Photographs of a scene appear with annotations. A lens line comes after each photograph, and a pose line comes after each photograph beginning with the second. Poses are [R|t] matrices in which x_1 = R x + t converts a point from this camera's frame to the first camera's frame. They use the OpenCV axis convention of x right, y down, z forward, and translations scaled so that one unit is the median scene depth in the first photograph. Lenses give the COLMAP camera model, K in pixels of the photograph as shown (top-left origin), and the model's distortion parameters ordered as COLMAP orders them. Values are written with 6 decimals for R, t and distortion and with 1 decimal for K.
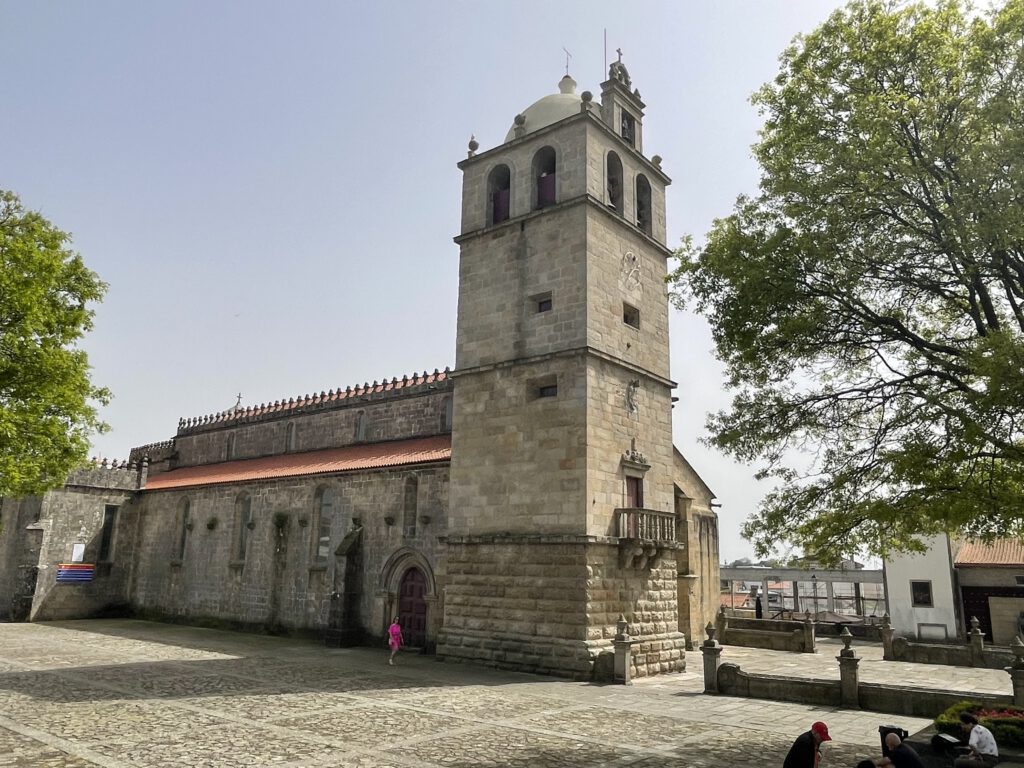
lens RADIAL K [[777.2, 0, 512.0], [0, 777.2, 384.0], [0, 0, 1]] dist [-0.000724, -0.000381]
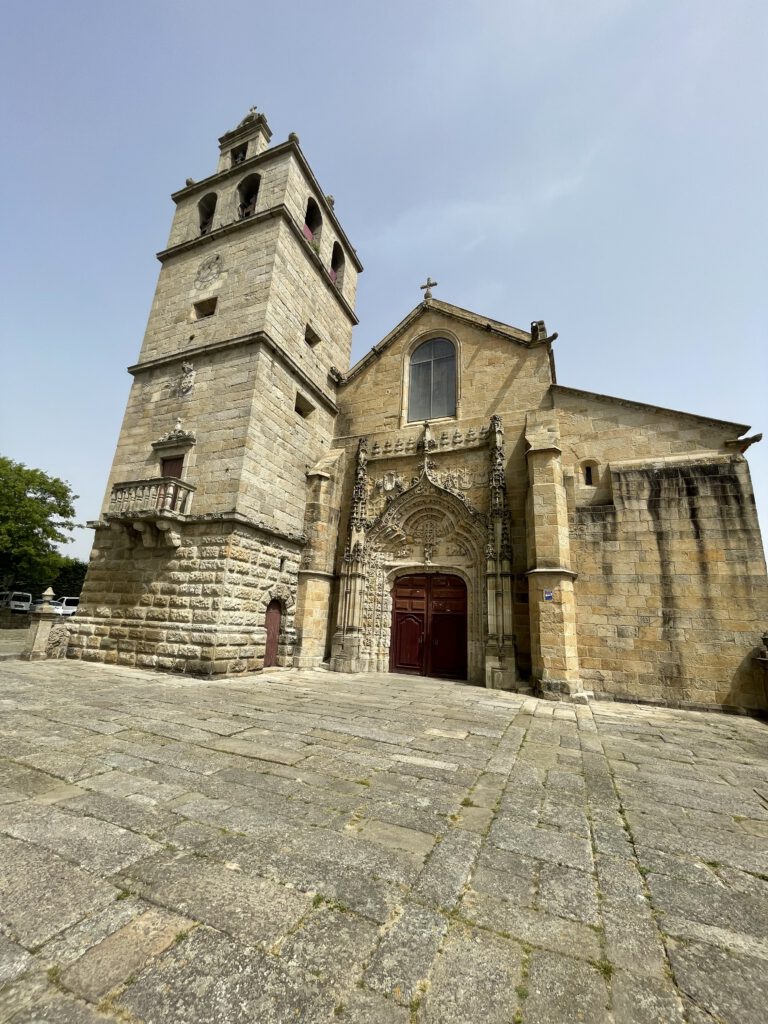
lens RADIAL K [[412.4, 0, 384.0], [0, 412.4, 512.0], [0, 0, 1]] dist [-0.001803, -0.000115]
pose [[0.284841, -0.262045, -0.922062, 0.688365], [0.179014, 0.959528, -0.217392, 0.345717], [0.941711, -0.103140, 0.320222, 1.087057]]
